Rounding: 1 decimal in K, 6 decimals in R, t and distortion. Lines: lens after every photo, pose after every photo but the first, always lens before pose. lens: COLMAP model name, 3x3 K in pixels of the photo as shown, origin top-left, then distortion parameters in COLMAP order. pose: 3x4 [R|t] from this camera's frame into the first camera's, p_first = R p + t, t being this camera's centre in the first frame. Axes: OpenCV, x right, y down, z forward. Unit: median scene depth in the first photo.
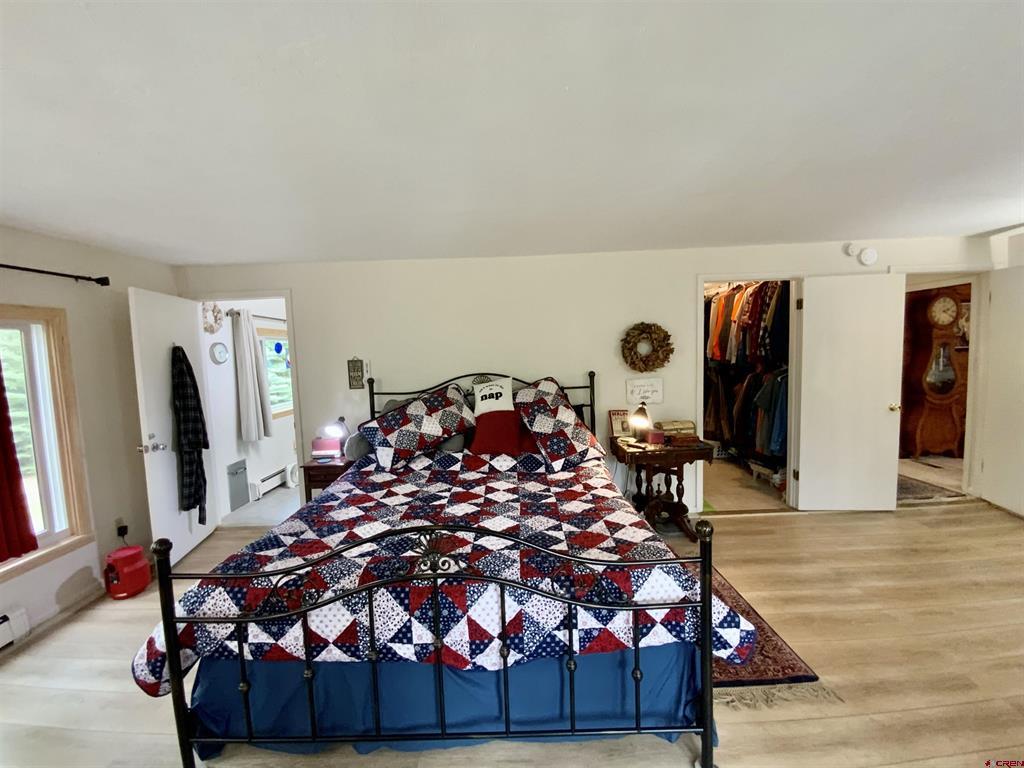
lens RADIAL K [[417.3, 0, 513.9], [0, 417.3, 383.8], [0, 0, 1]] dist [0.029041, -0.020777]
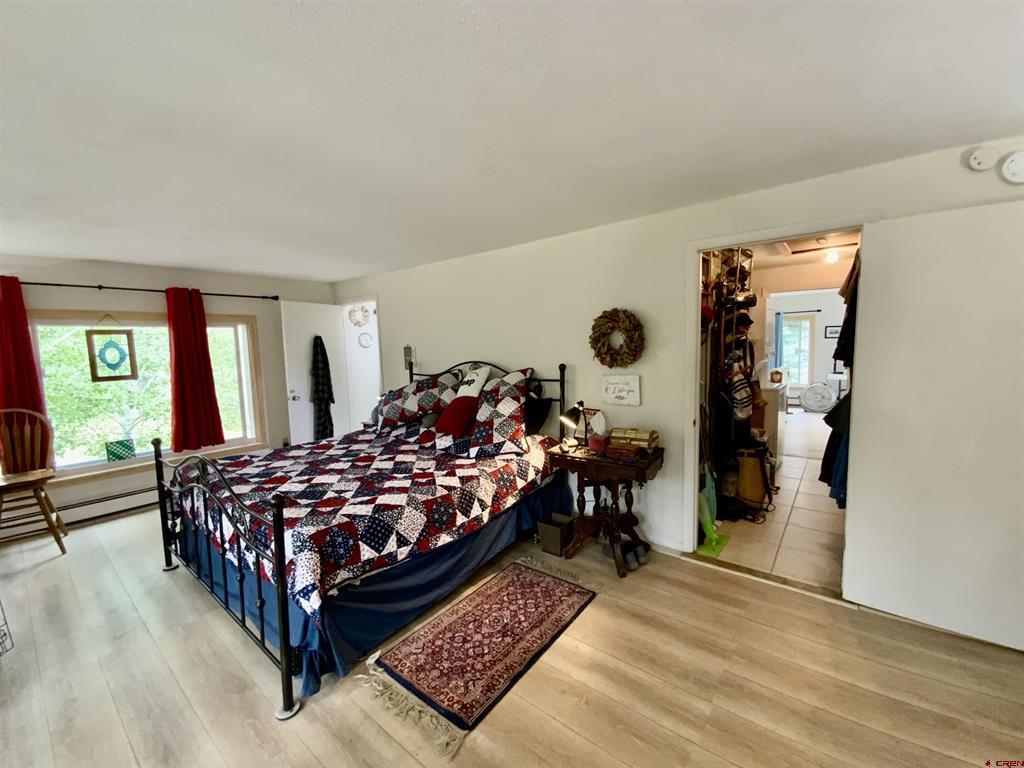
lens RADIAL K [[417.3, 0, 513.9], [0, 417.3, 383.8], [0, 0, 1]] dist [0.029041, -0.020777]
pose [[0.780700, 0.073258, -0.620597, 0.756452], [-0.051420, 0.997268, 0.053037, -0.032539], [0.622786, -0.009495, 0.782334, 0.233558]]
